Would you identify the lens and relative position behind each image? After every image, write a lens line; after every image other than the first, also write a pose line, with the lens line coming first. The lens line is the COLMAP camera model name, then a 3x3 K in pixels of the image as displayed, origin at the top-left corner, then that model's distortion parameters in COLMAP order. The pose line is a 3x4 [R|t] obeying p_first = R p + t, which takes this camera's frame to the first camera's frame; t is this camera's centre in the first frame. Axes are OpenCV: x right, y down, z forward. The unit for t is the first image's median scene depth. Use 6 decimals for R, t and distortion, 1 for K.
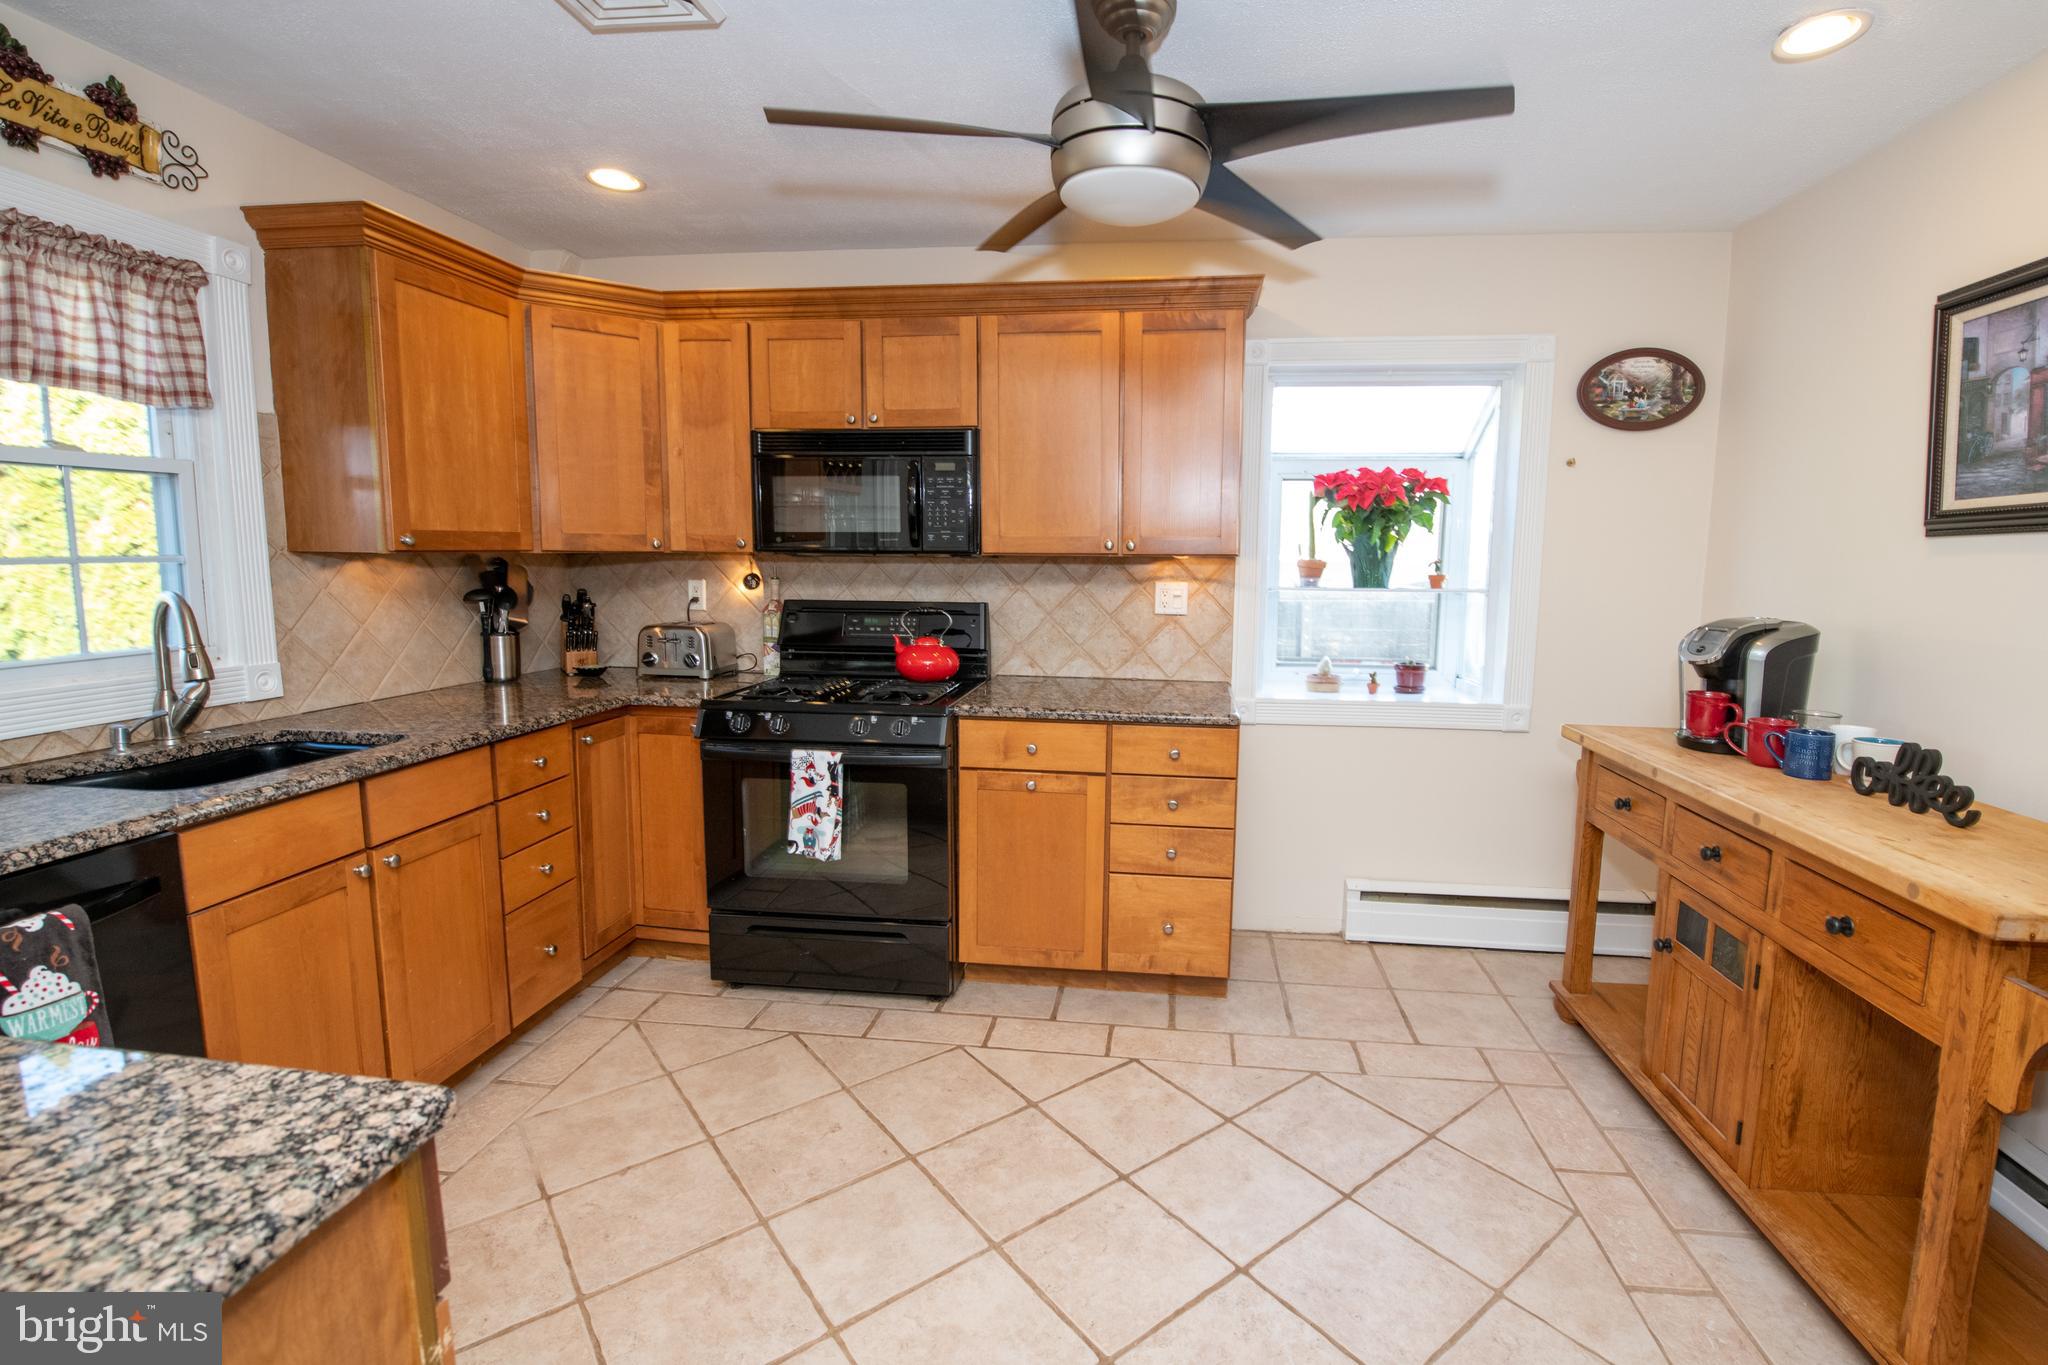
lens RADIAL K [[932.2, 0, 1077.6], [0, 932.2, 663.9], [0, 0, 1]] dist [-0.016613, -0.001186]
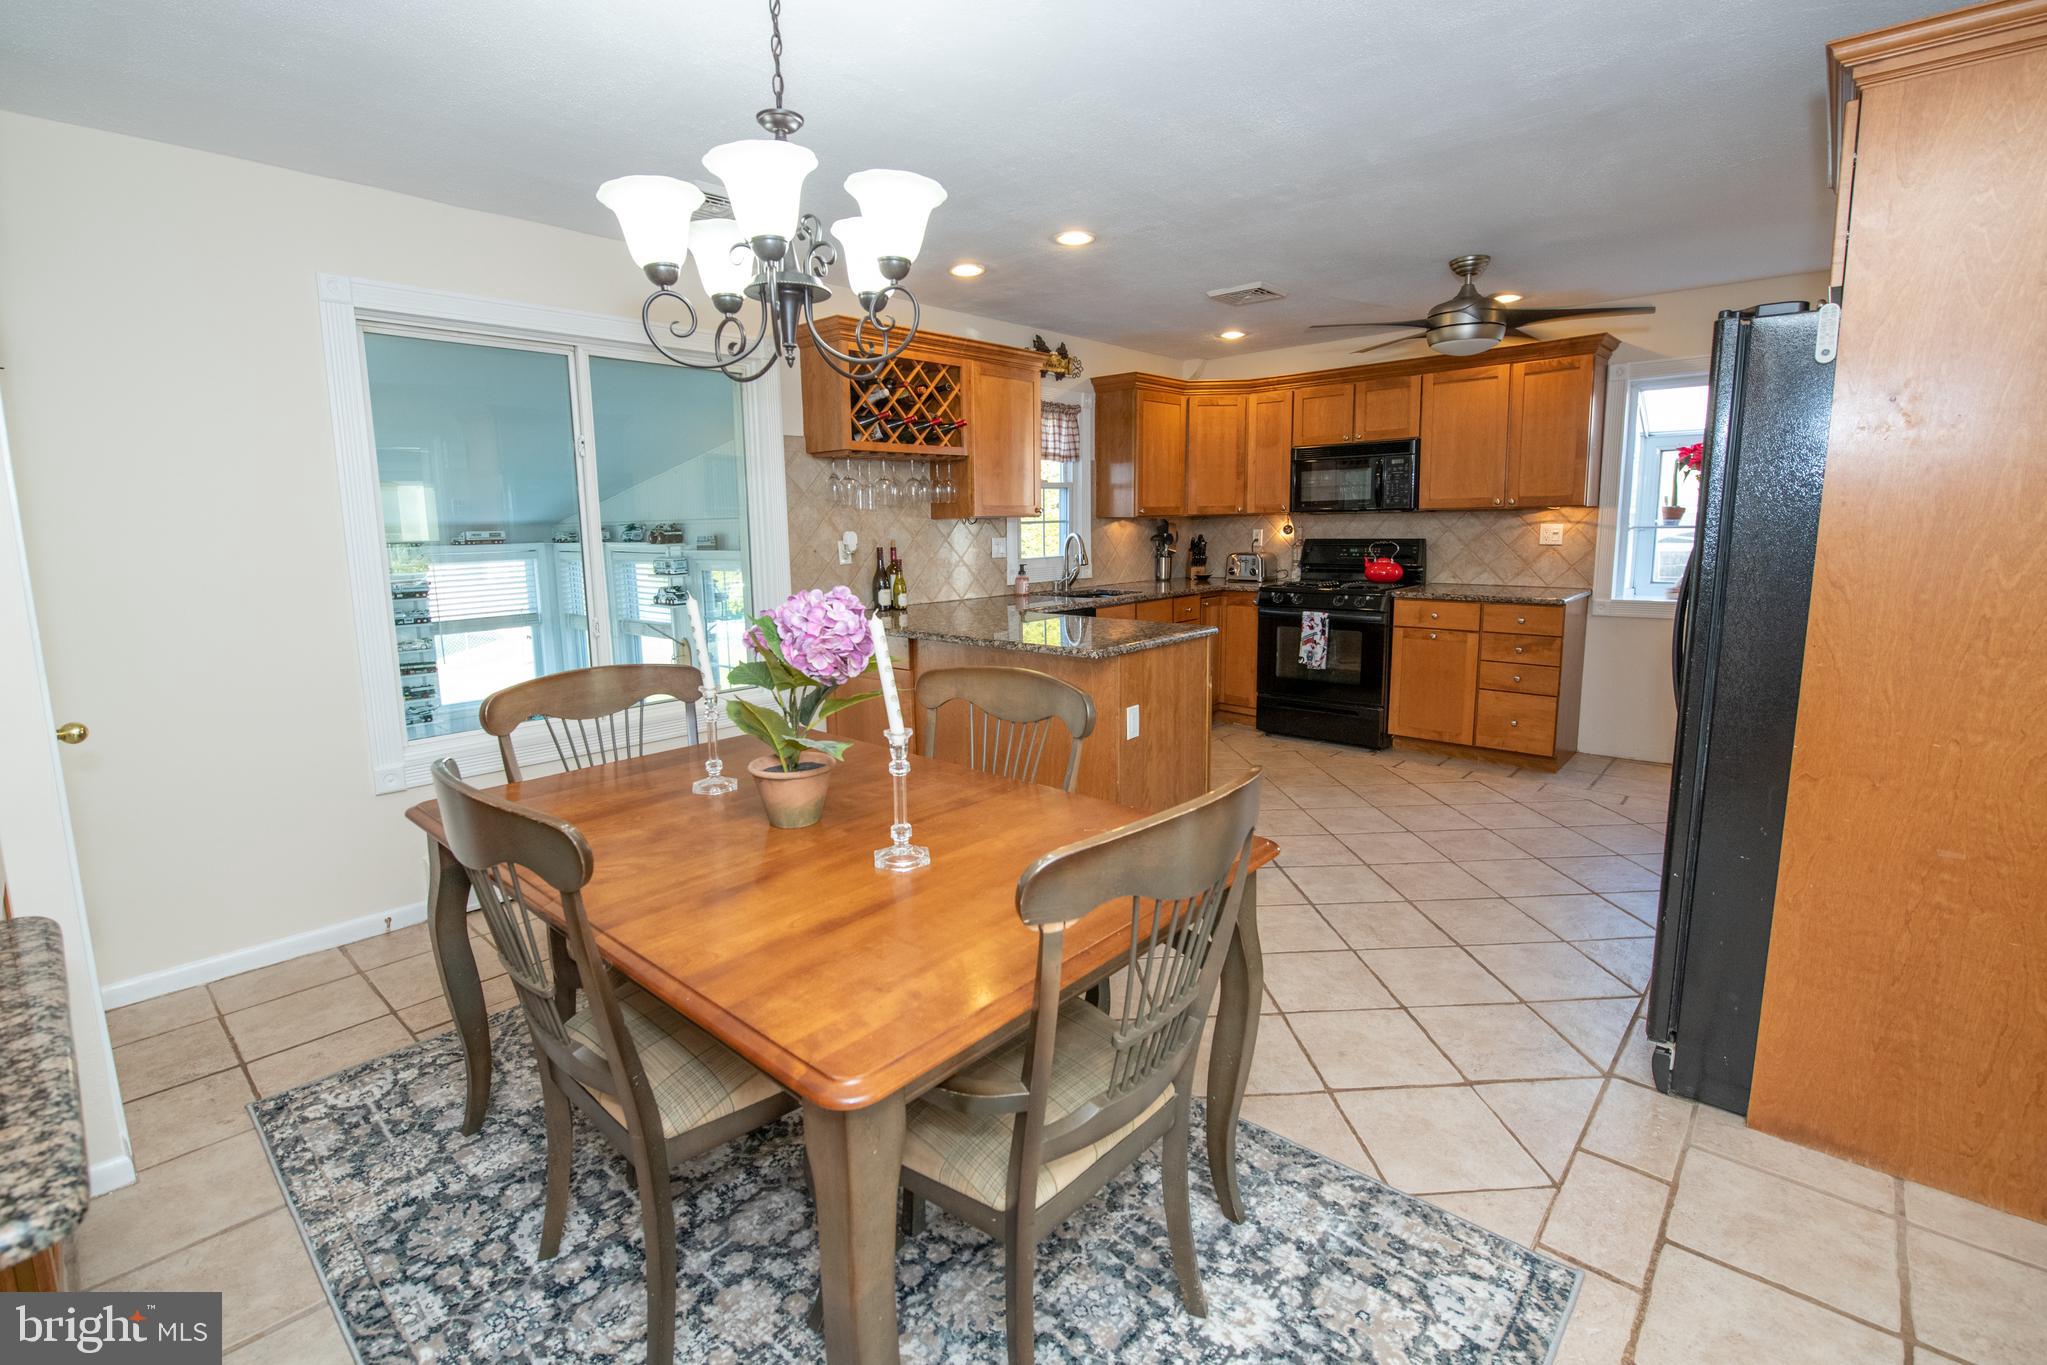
lens RADIAL K [[923.3, 0, 993.3], [0, 923.3, 655.6], [0, 0, 1]] dist [-0.014624, -0.000271]
pose [[0.800549, 0.060247, -0.596231, 0.344563], [-0.042367, 0.998134, 0.043973, 0.128453], [0.597767, -0.009942, 0.801608, -0.980997]]
